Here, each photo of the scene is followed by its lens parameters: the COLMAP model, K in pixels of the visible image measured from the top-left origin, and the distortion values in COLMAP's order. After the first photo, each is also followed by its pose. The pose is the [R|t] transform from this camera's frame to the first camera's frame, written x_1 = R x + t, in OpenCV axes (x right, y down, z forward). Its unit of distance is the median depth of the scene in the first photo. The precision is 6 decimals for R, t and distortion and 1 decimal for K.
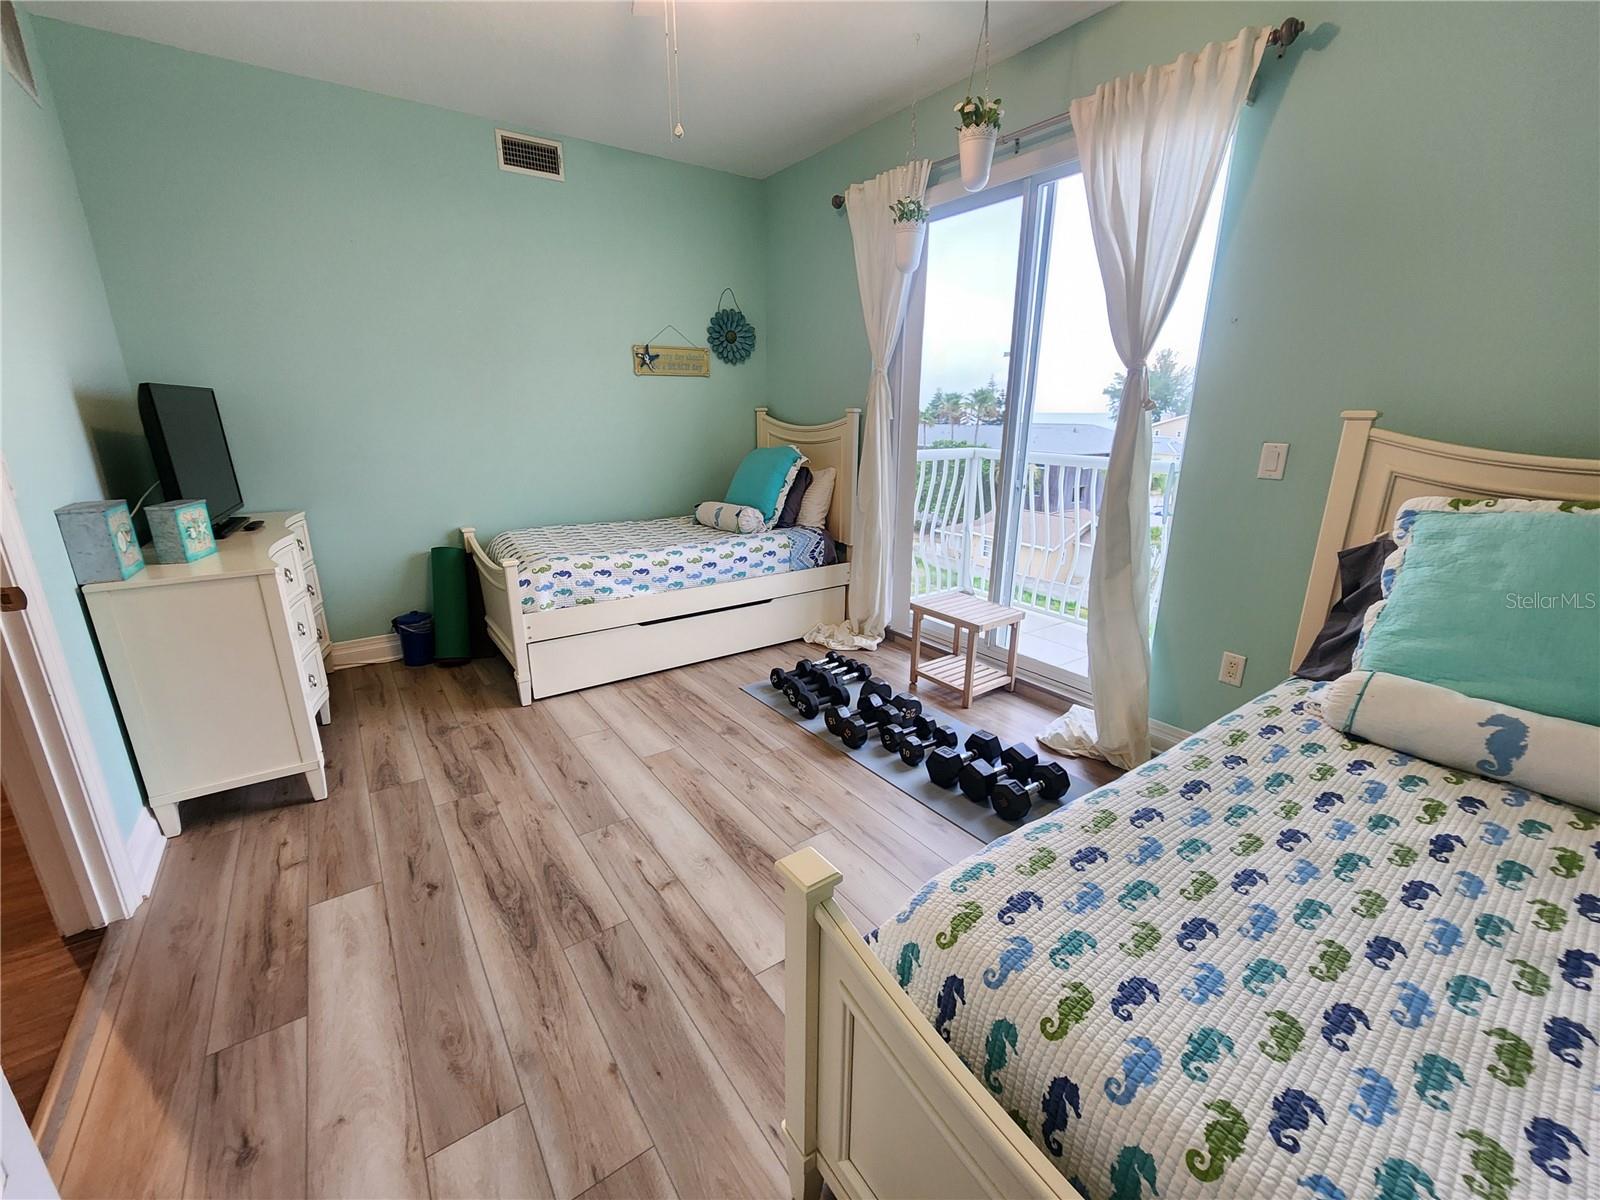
lens RADIAL K [[659.4, 0, 795.0], [0, 659.4, 597.6], [0, 0, 1]] dist [-0.002139, -0.000394]
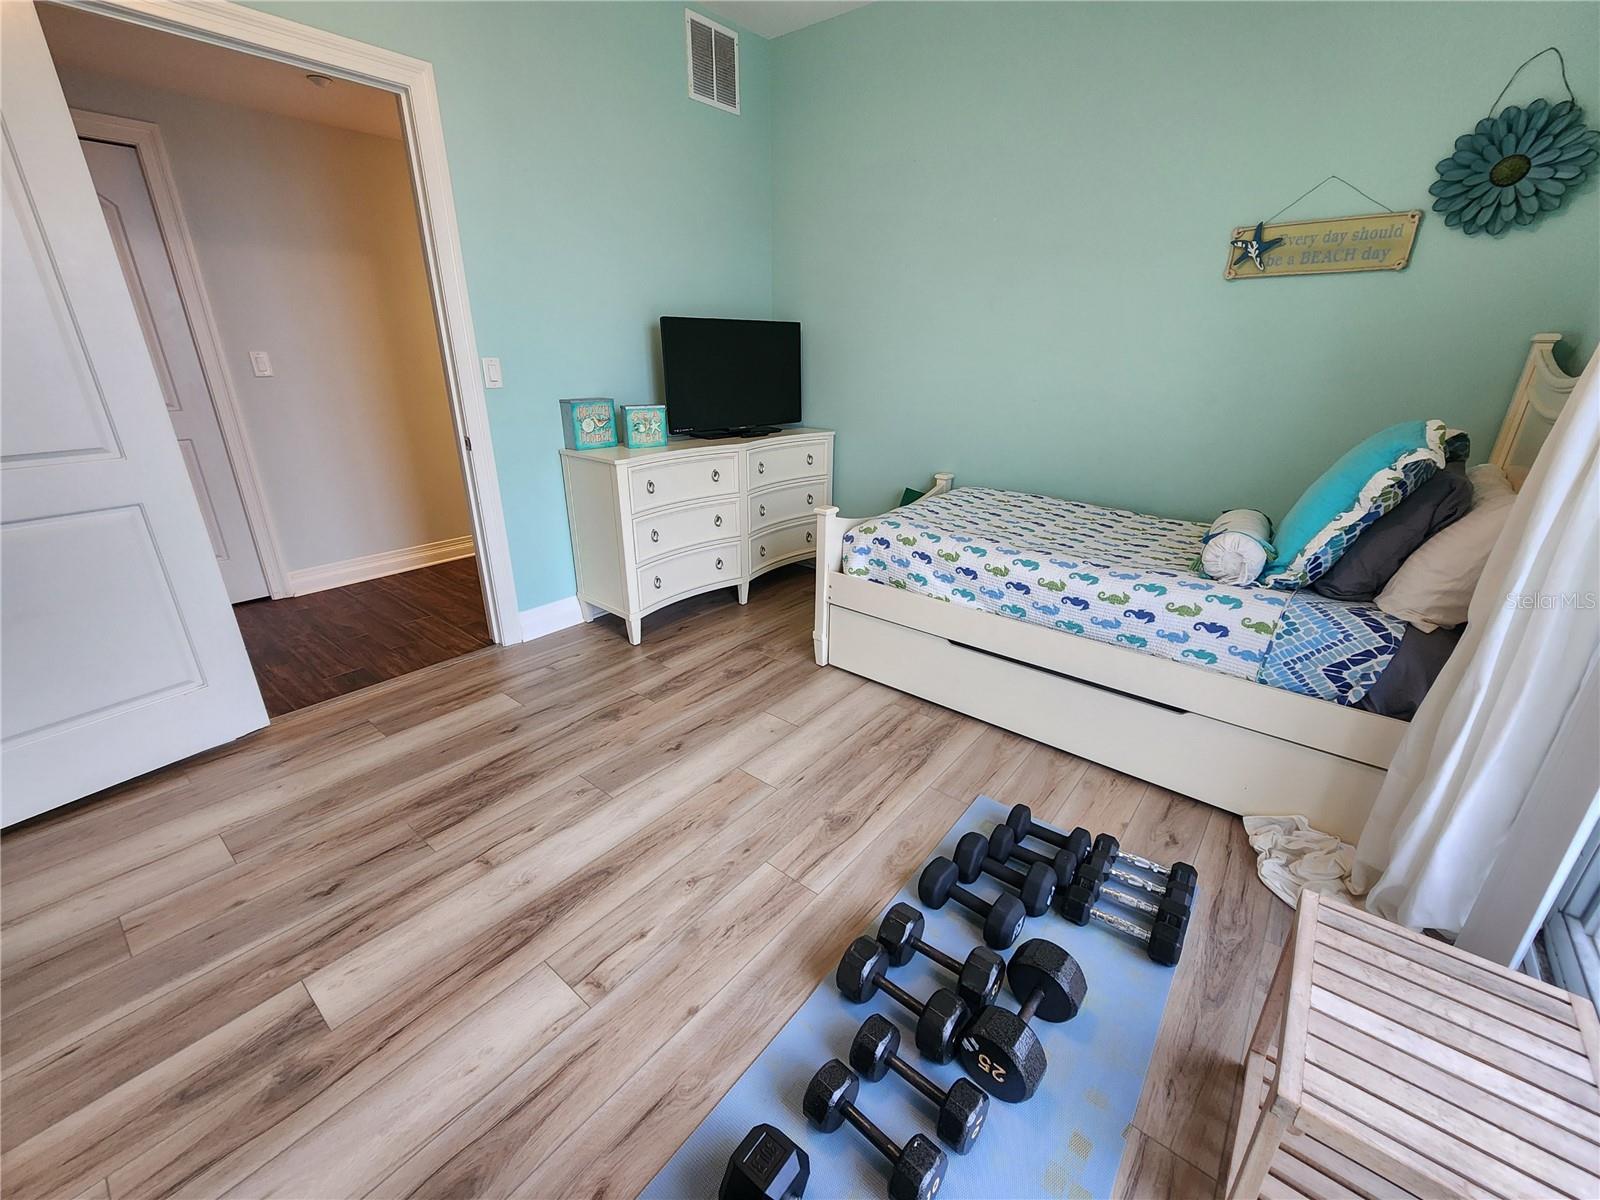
lens RADIAL K [[653.7, 0, 800.0], [0, 653.7, 600.0], [0, 0, 1]] dist [0.001693, -0.000133]
pose [[0.273298, 0.344361, -0.898178, 0.366789], [-0.273233, 0.923056, 0.270759, -0.156960], [0.922308, 0.171414, 0.346360, 0.614953]]
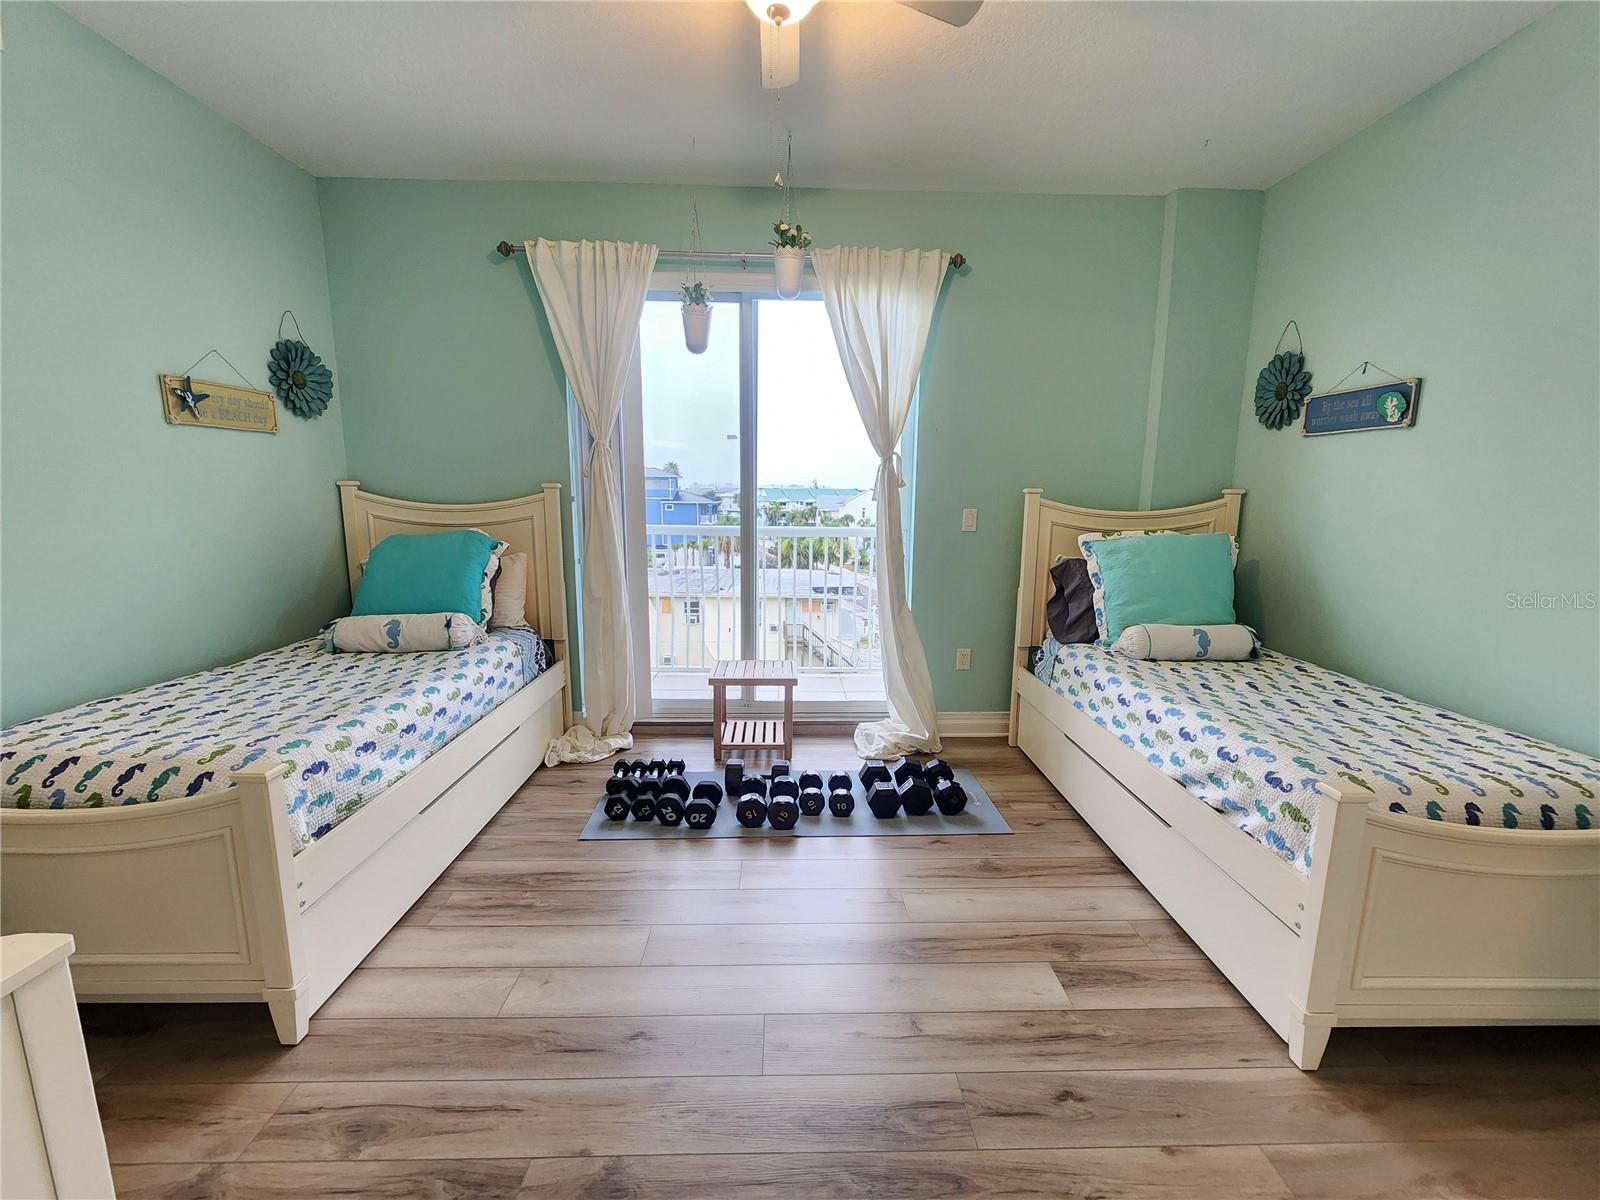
lens RADIAL K [[659.4, 0, 795.0], [0, 659.4, 597.6], [0, 0, 1]] dist [-0.002139, -0.000394]
pose [[0.555530, -0.131726, 0.820996, -0.547542], [0.221766, 0.975079, 0.006389, -0.087987], [-0.801377, 0.178520, 0.570898, 0.321135]]
